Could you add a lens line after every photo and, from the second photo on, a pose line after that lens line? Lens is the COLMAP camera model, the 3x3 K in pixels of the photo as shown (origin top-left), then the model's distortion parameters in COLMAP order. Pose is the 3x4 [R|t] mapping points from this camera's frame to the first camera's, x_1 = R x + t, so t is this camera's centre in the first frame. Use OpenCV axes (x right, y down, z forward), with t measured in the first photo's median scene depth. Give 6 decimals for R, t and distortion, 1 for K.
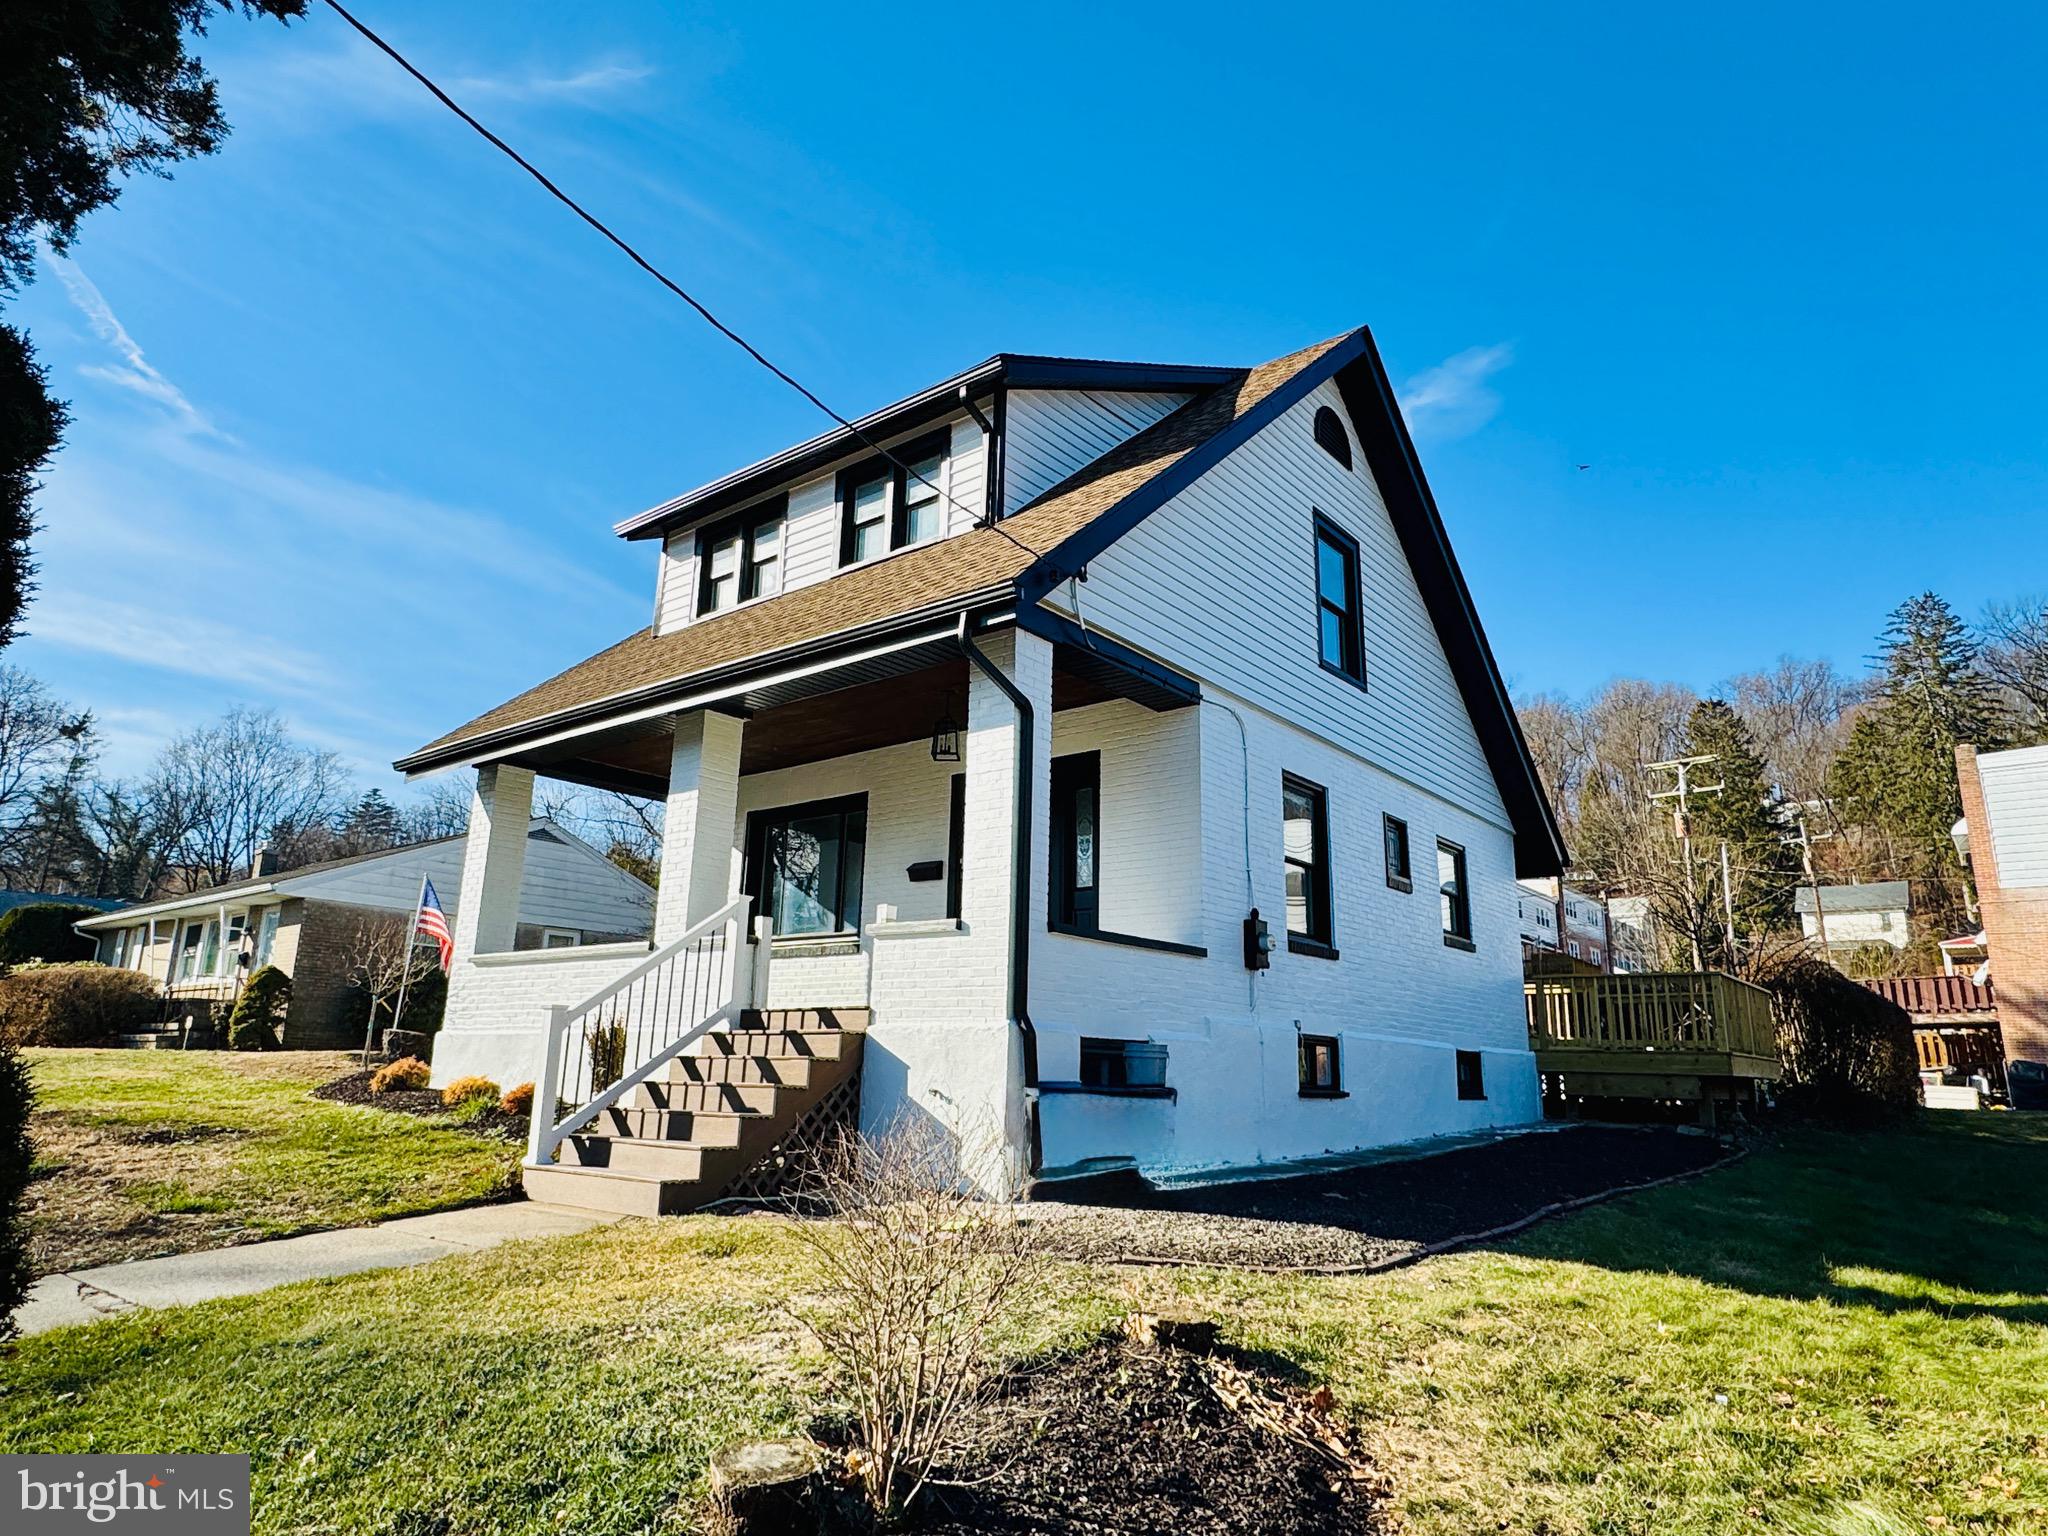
lens RADIAL K [[1244.5, 0, 1026.3], [0, 1244.5, 762.9], [0, 0, 1]] dist [-0.002063, 0.001570]
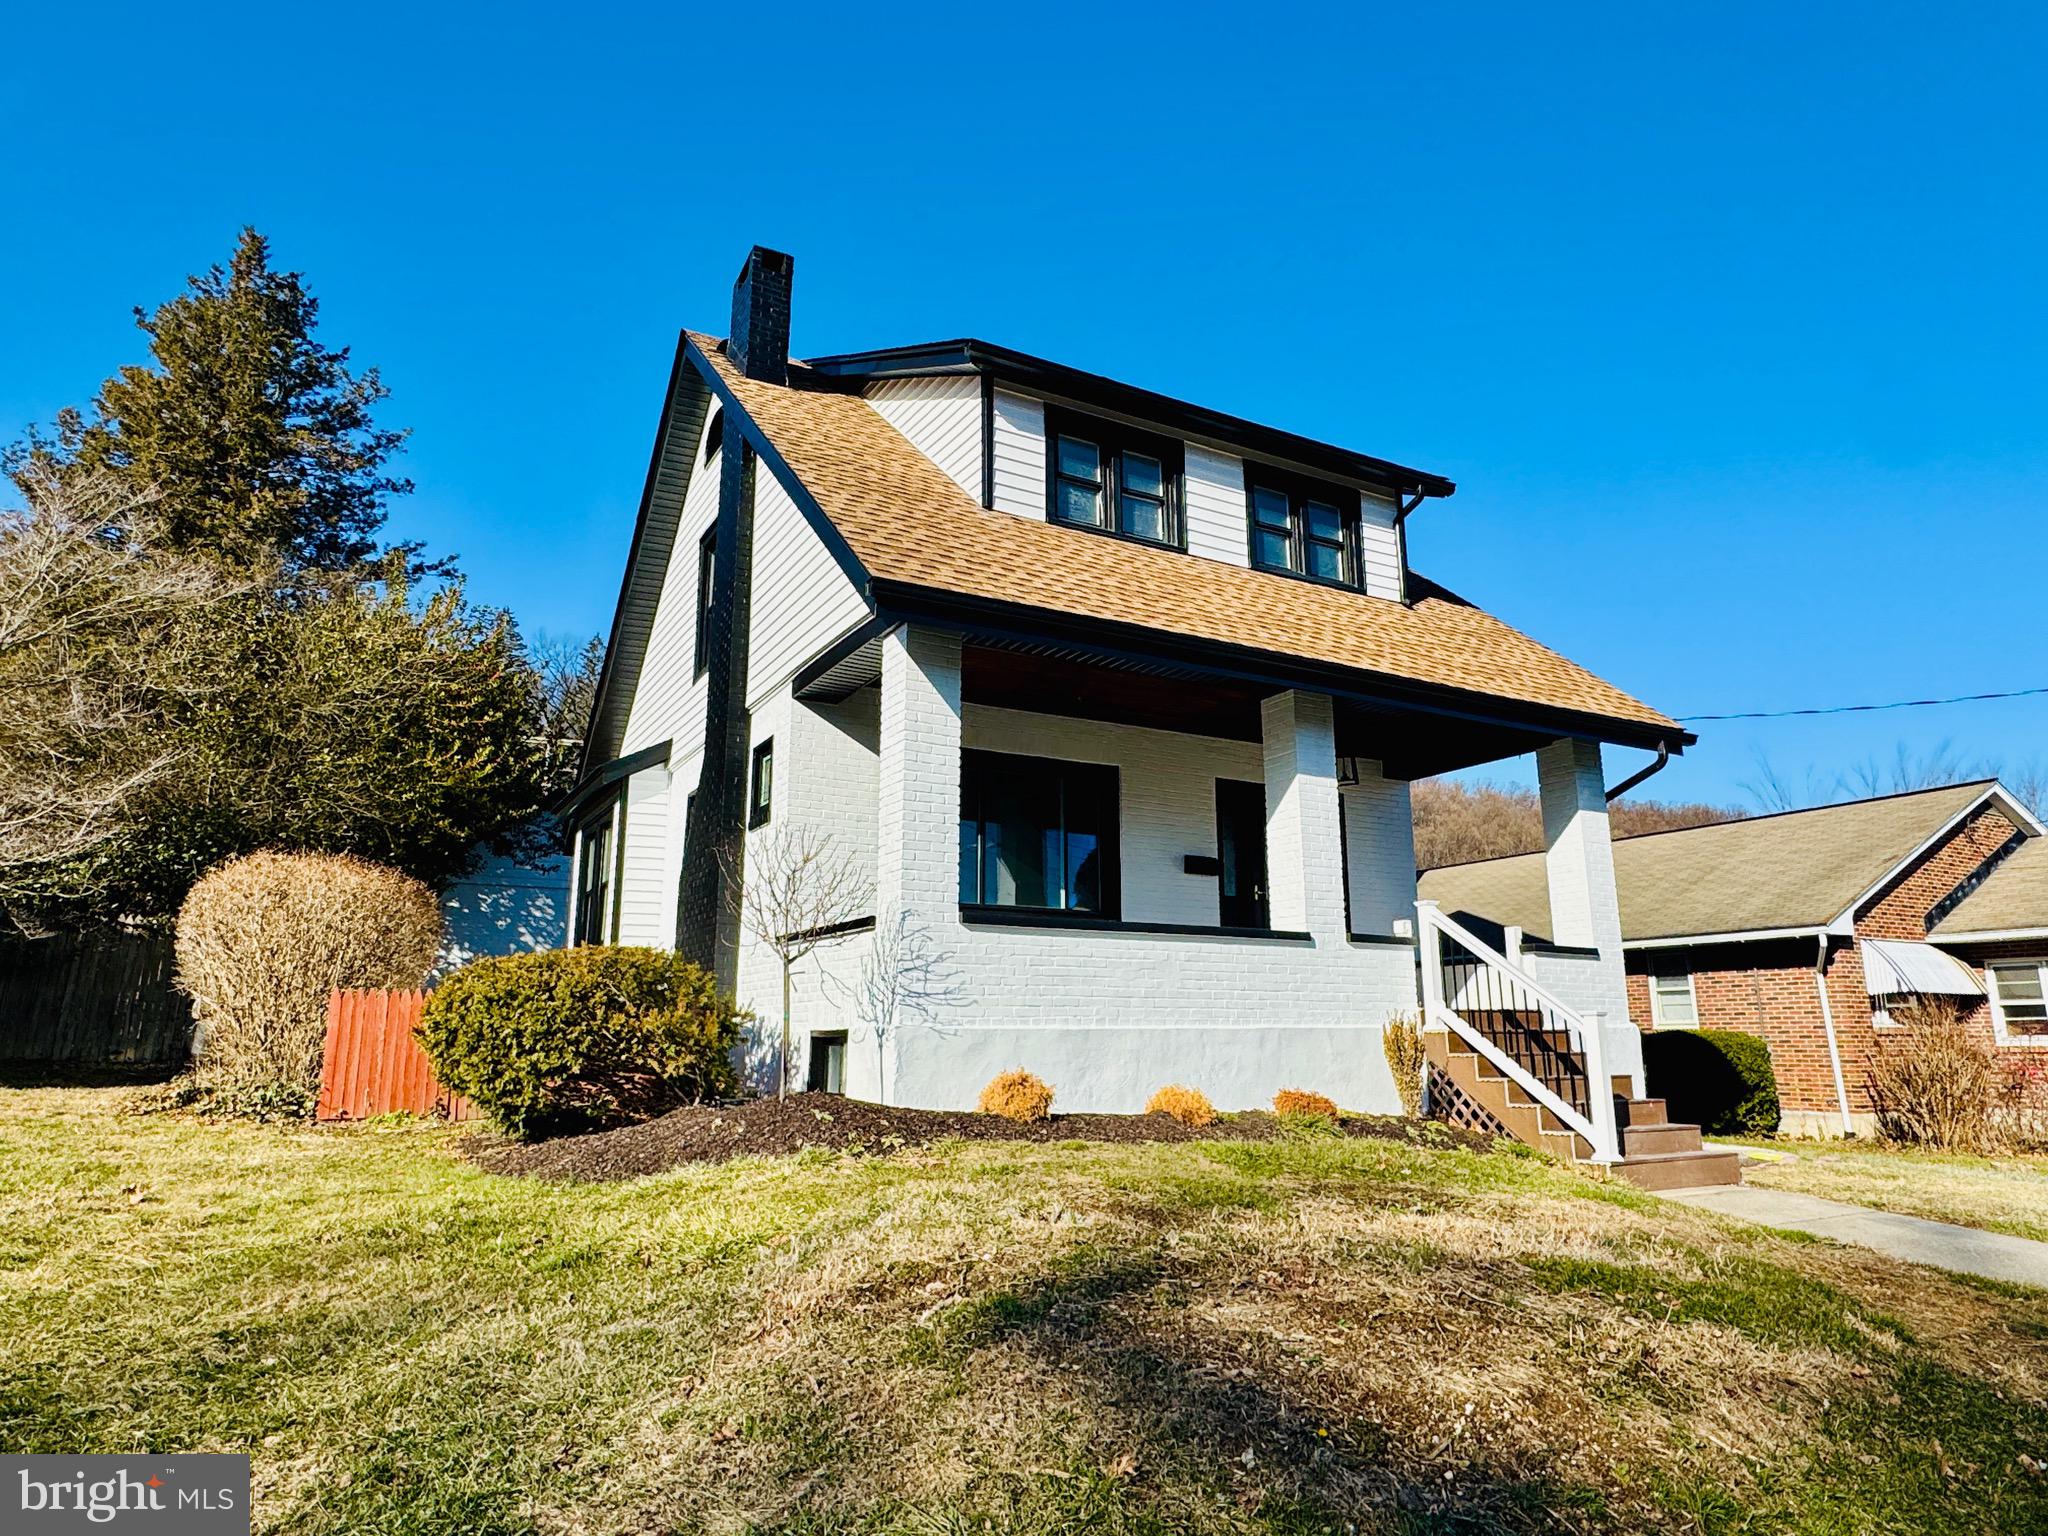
lens RADIAL K [[1245.5, 0, 1038.1], [0, 1245.5, 762.2], [0, 0, 1]] dist [0.000968, -0.001083]
pose [[0.366527, 0.179031, 0.913020, -1.122699], [-0.216700, 0.970751, -0.103358, 0.144348], [-0.904820, -0.159968, 0.394602, 0.750457]]
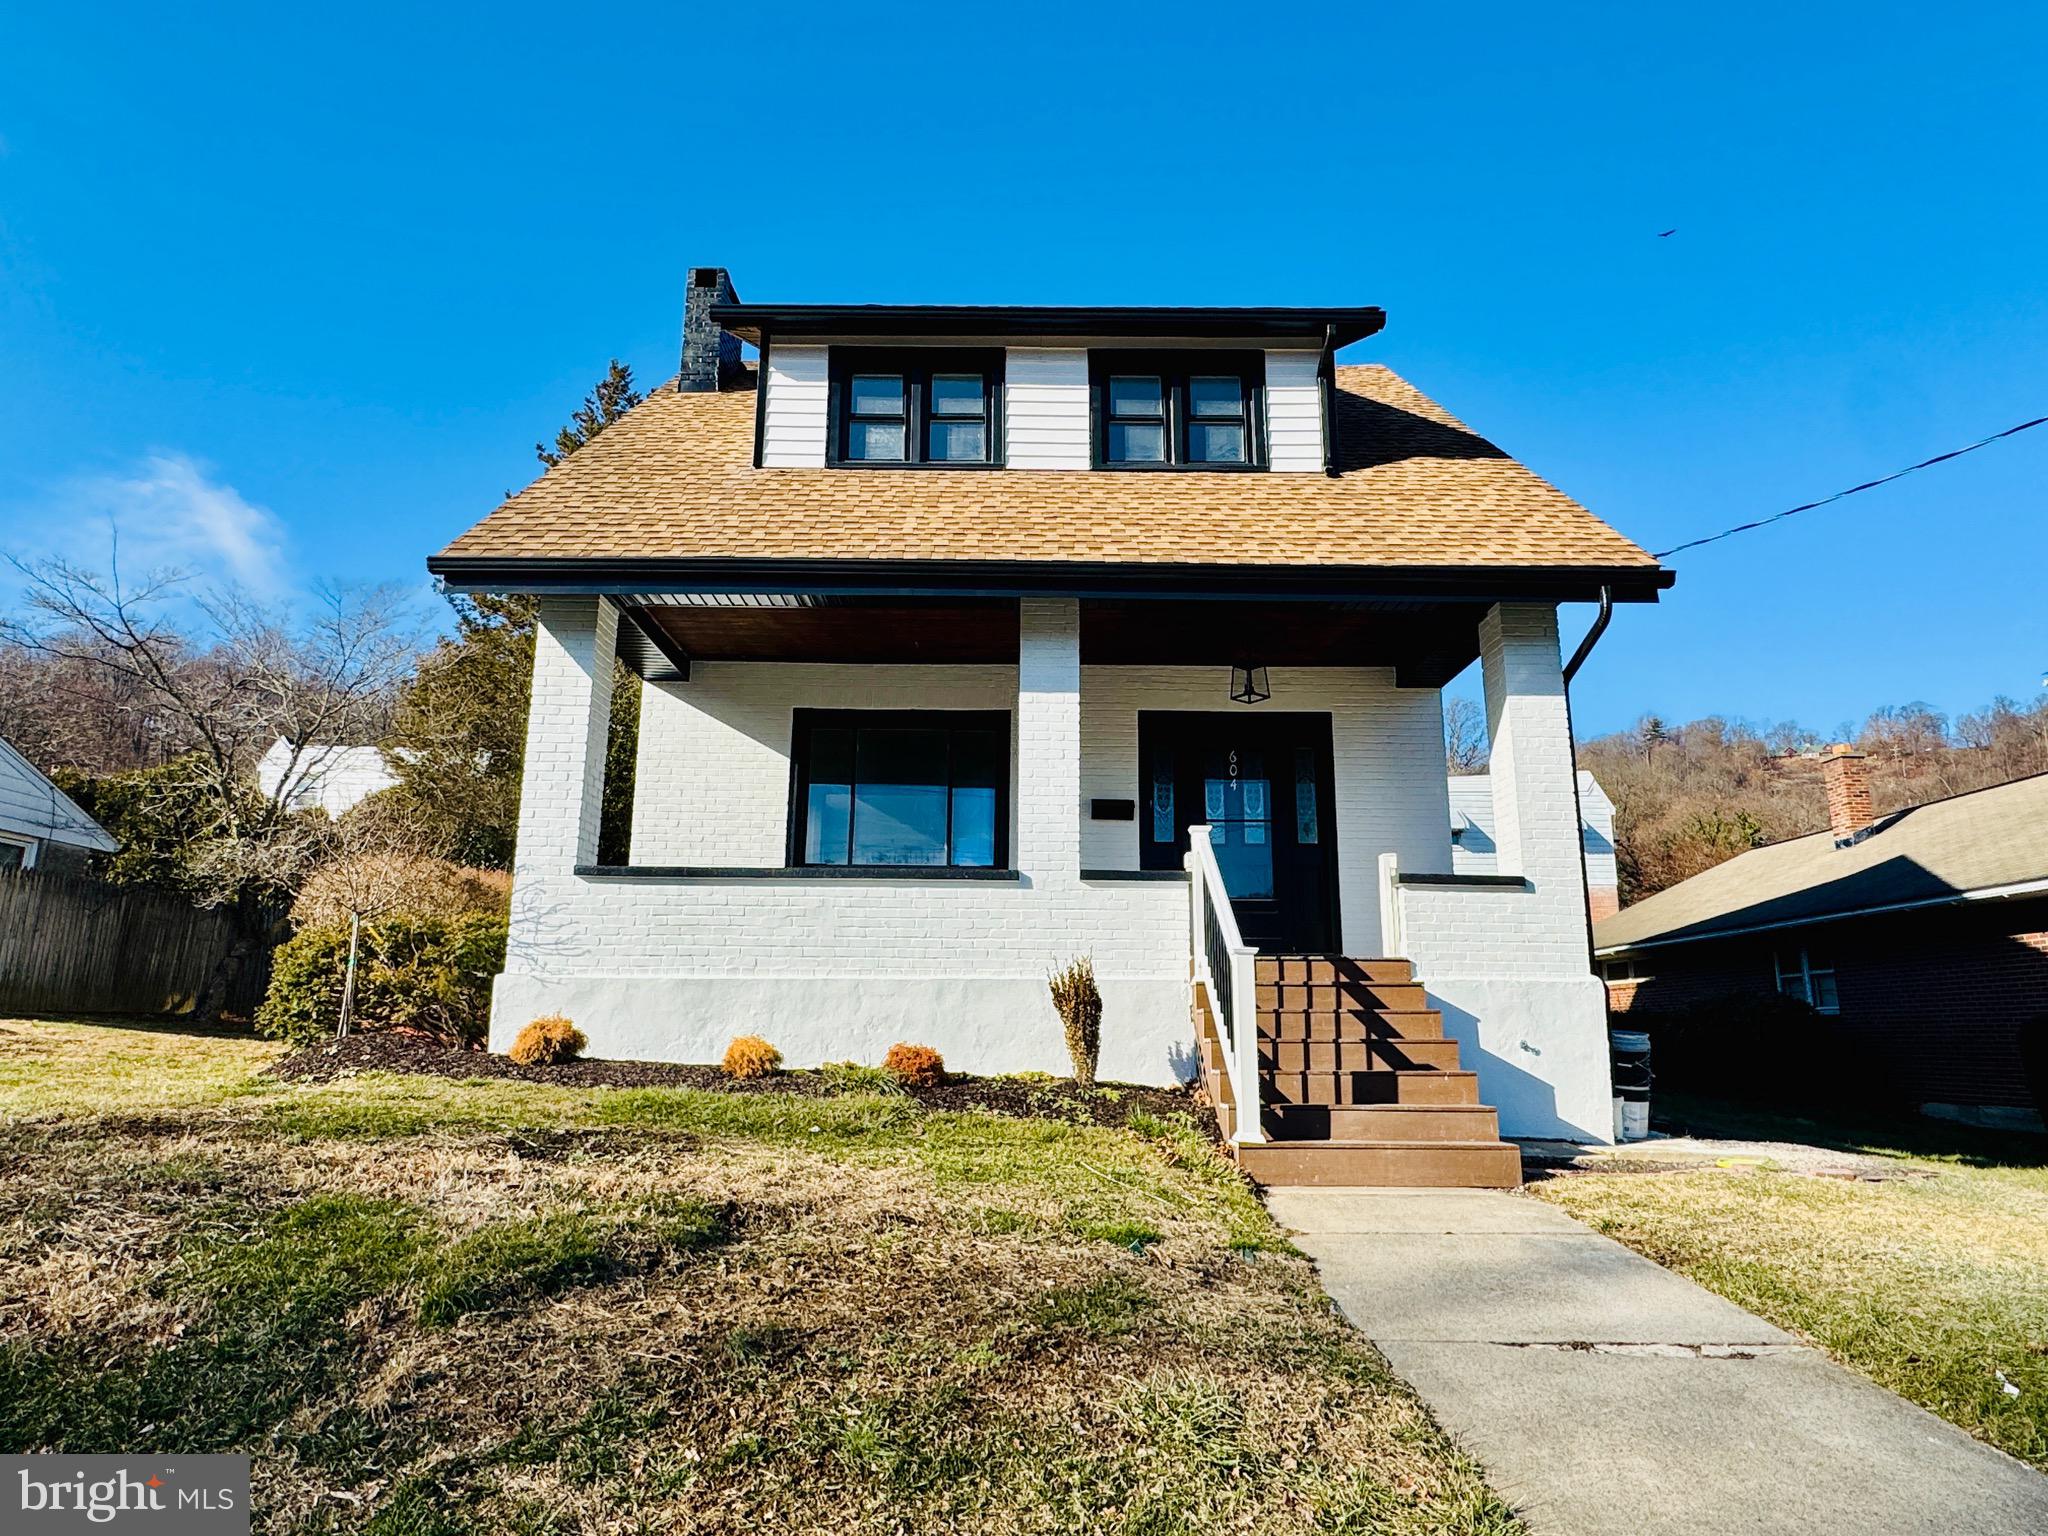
lens RADIAL K [[1244.0, 0, 1033.4], [0, 1244.0, 764.7], [0, 0, 1]] dist [-0.002165, 0.001163]
pose [[0.773758, 0.118403, 0.622318, -0.727168], [-0.144747, 0.989434, -0.008280, 0.072495], [-0.616723, -0.083672, 0.782721, 0.325814]]
